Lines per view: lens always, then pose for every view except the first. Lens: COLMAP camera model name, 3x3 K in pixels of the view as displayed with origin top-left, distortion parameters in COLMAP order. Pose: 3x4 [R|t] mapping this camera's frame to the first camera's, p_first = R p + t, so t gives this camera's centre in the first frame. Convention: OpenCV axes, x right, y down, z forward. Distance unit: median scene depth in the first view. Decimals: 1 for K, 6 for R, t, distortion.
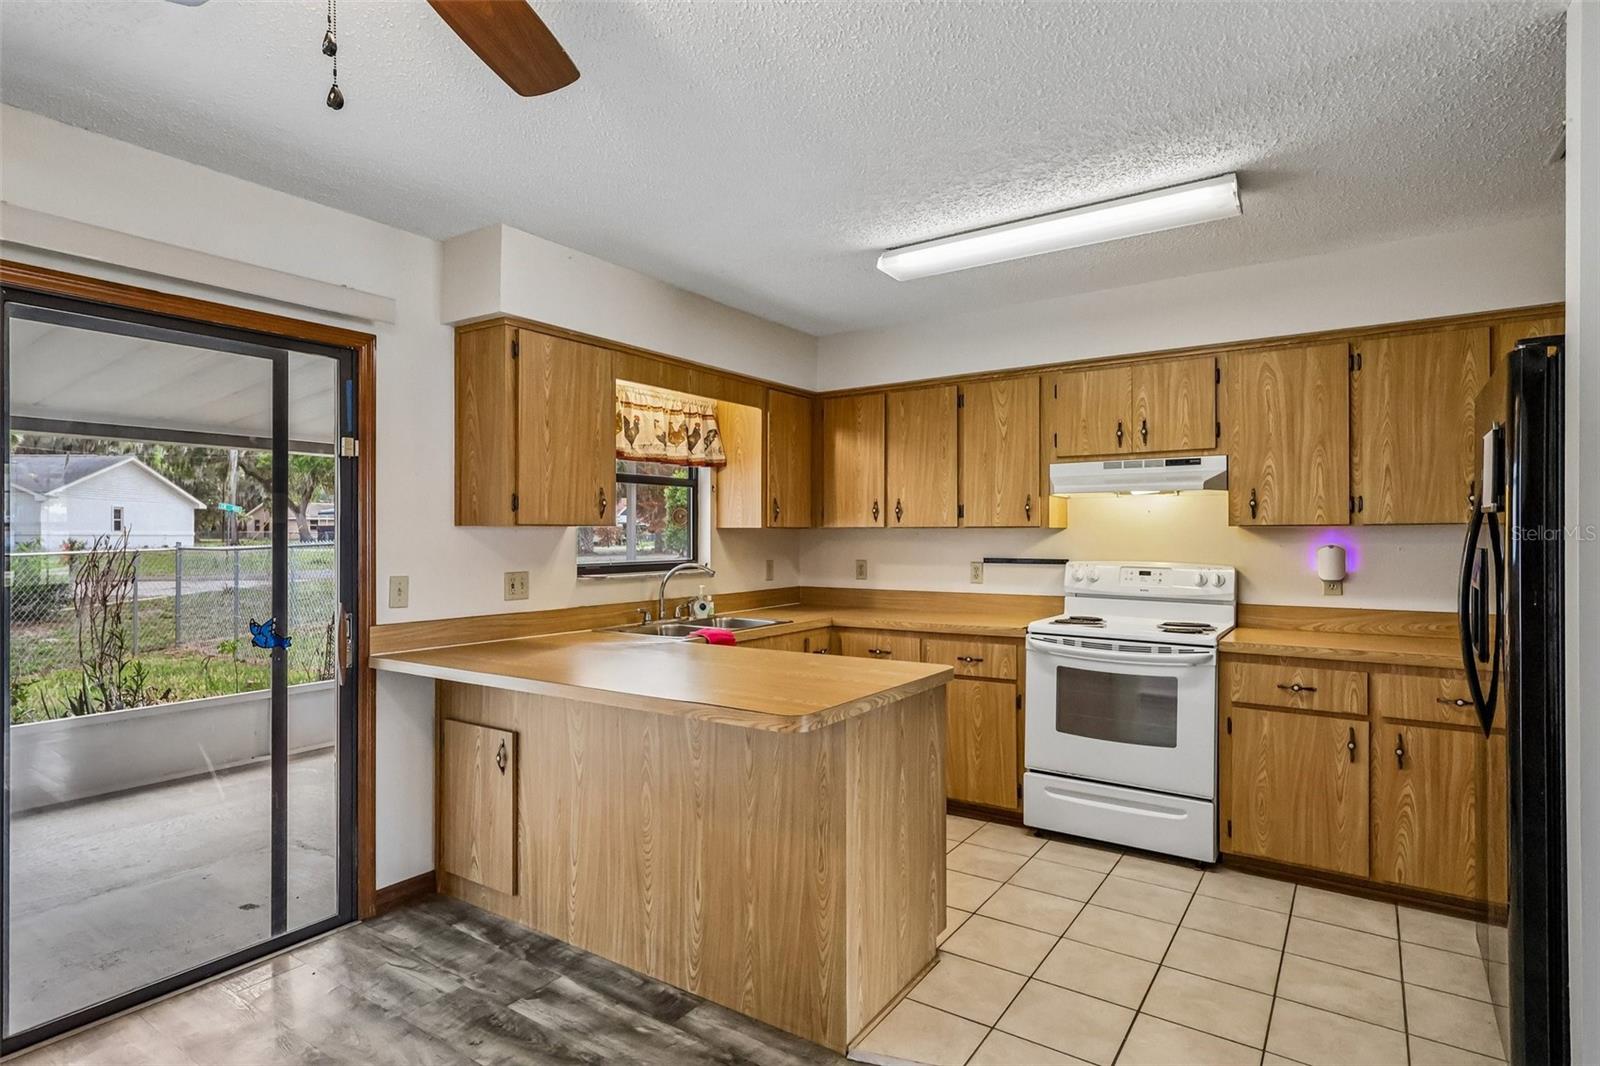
lens RADIAL K [[824.3, 0, 797.4], [0, 824.3, 535.1], [0, 0, 1]] dist [0.003569, 0.000670]
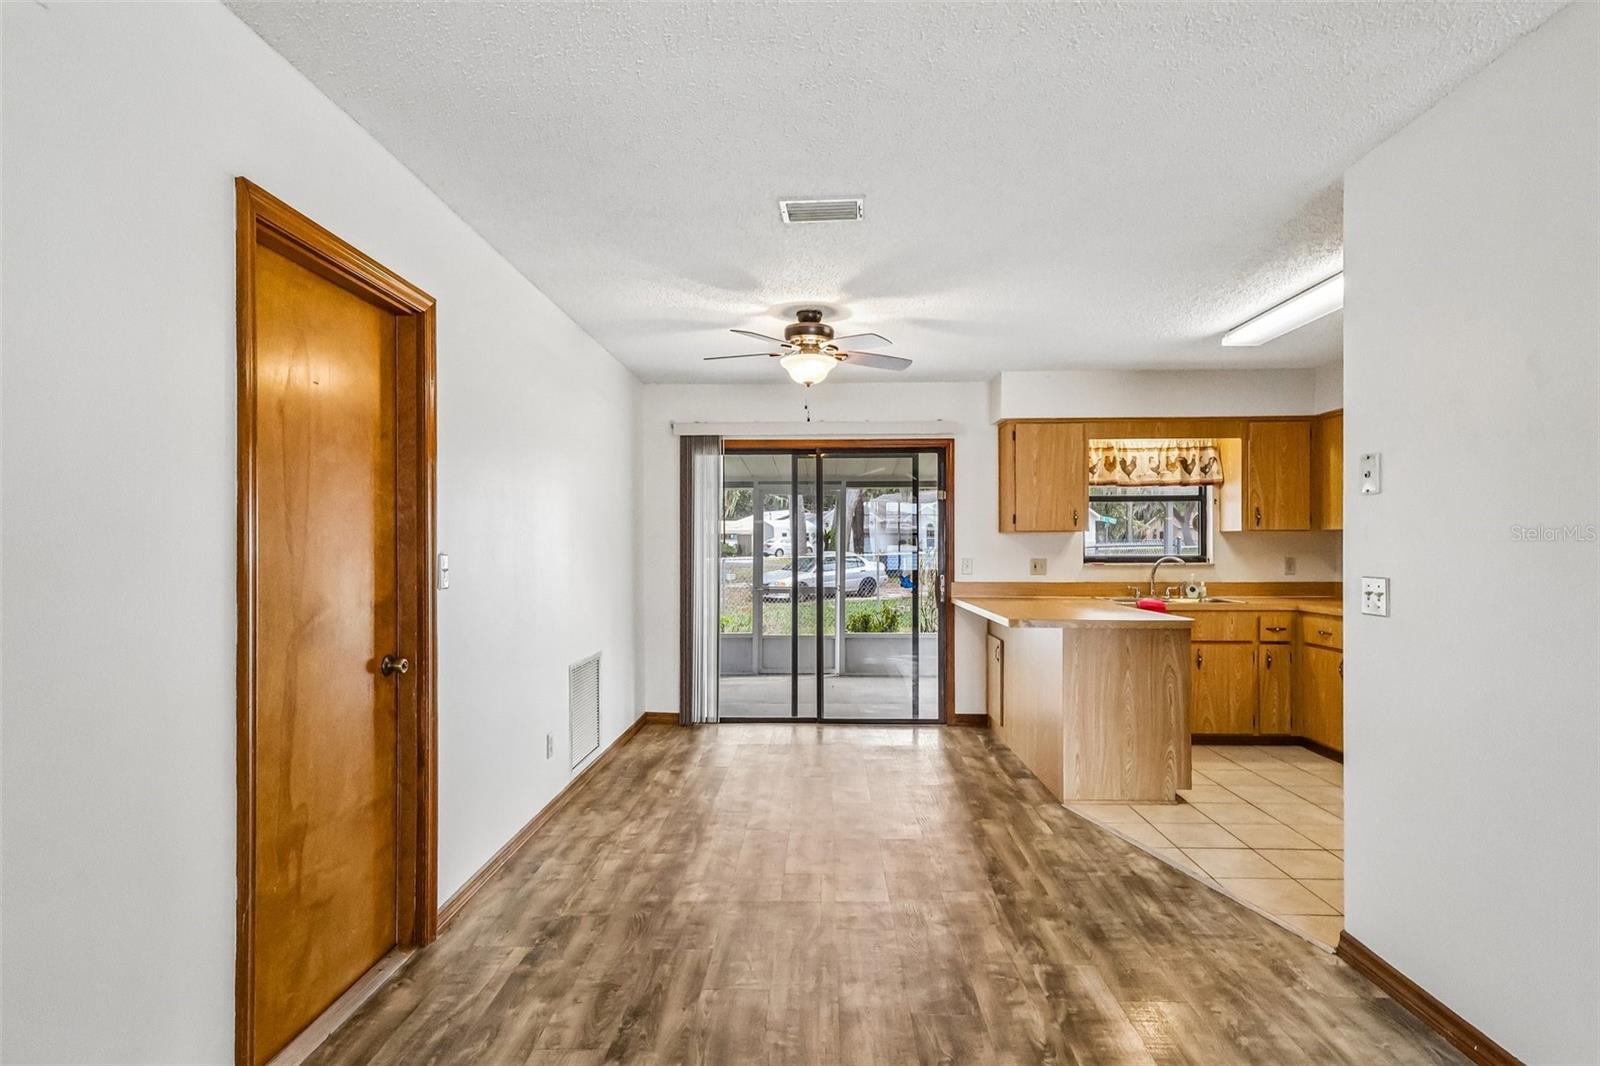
lens RADIAL K [[811.1, 0, 800.5], [0, 811.1, 543.6], [0, 0, 1]] dist [0.000437, 0.000237]
pose [[0.539050, -0.000964, -0.842273, 0.798974], [0.002003, 0.999998, 0.000138, 0.011741], [0.842271, -0.001762, 0.539051, -0.322445]]
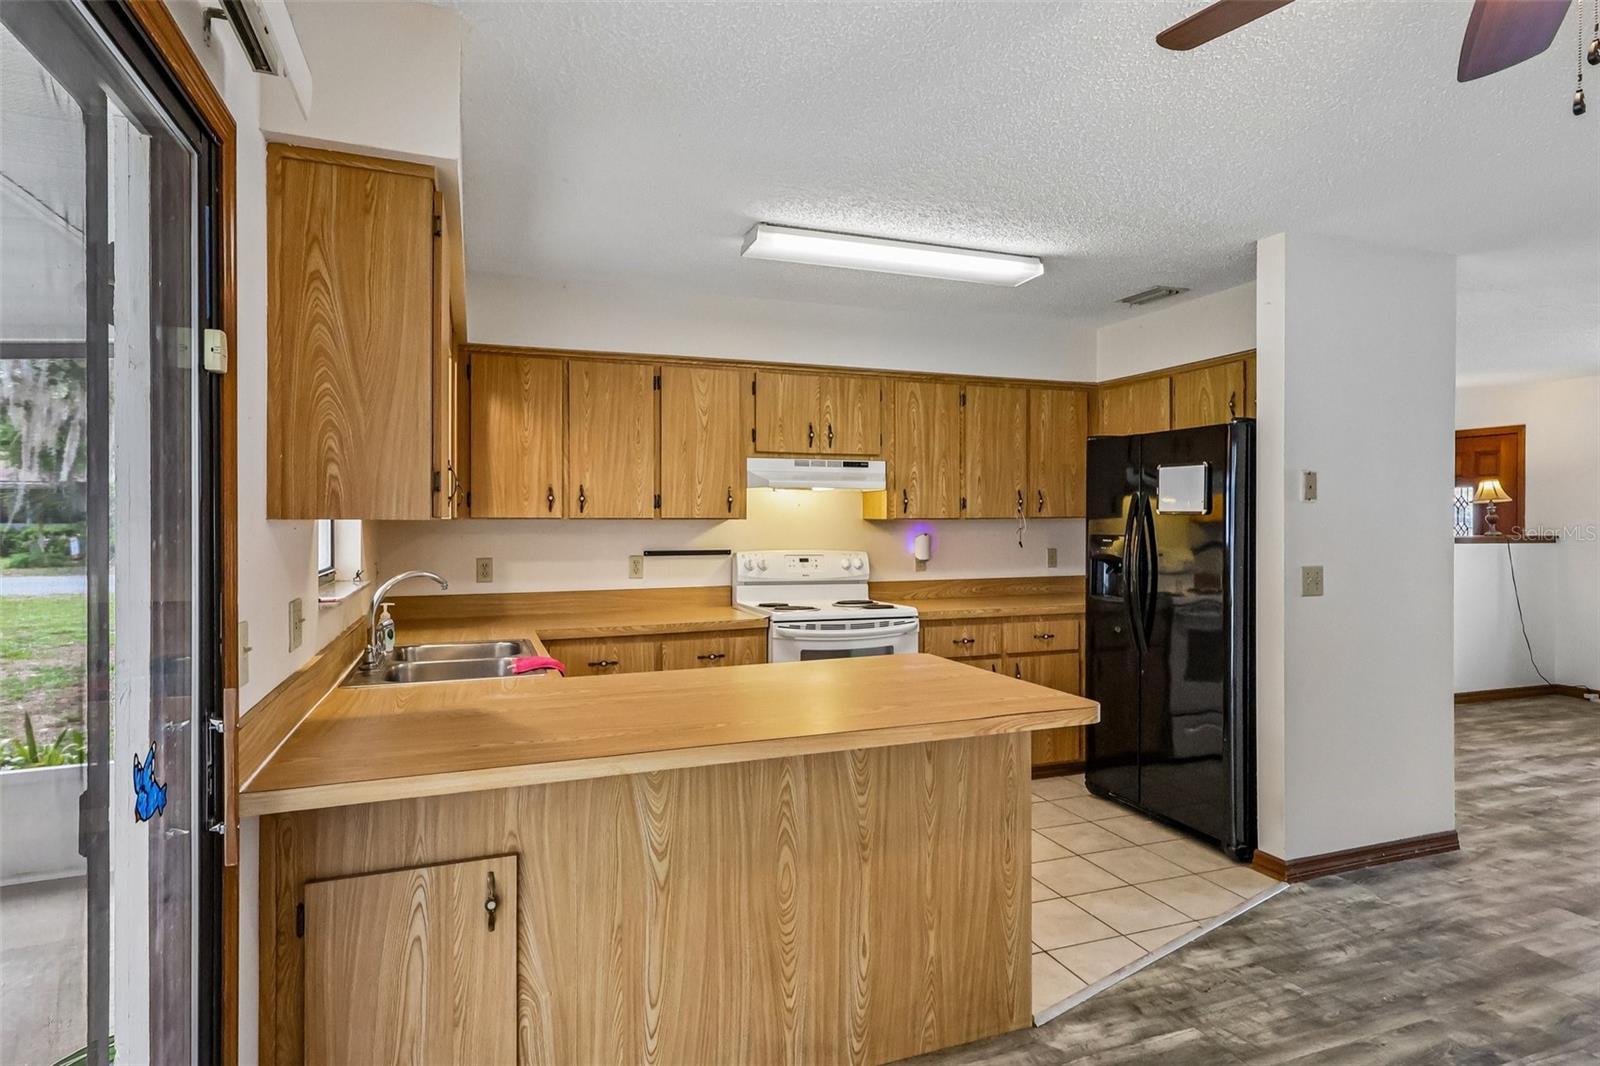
lens RADIAL K [[869.4, 0, 797.1], [0, 869.4, 523.8], [0, 0, 1]] dist [0.003676, 0.001819]
pose [[0.573870, -0.004166, 0.818936, -0.617655], [0.000214, 0.999988, 0.004937, -0.010050], [-0.818946, -0.002658, 0.573864, 0.368219]]
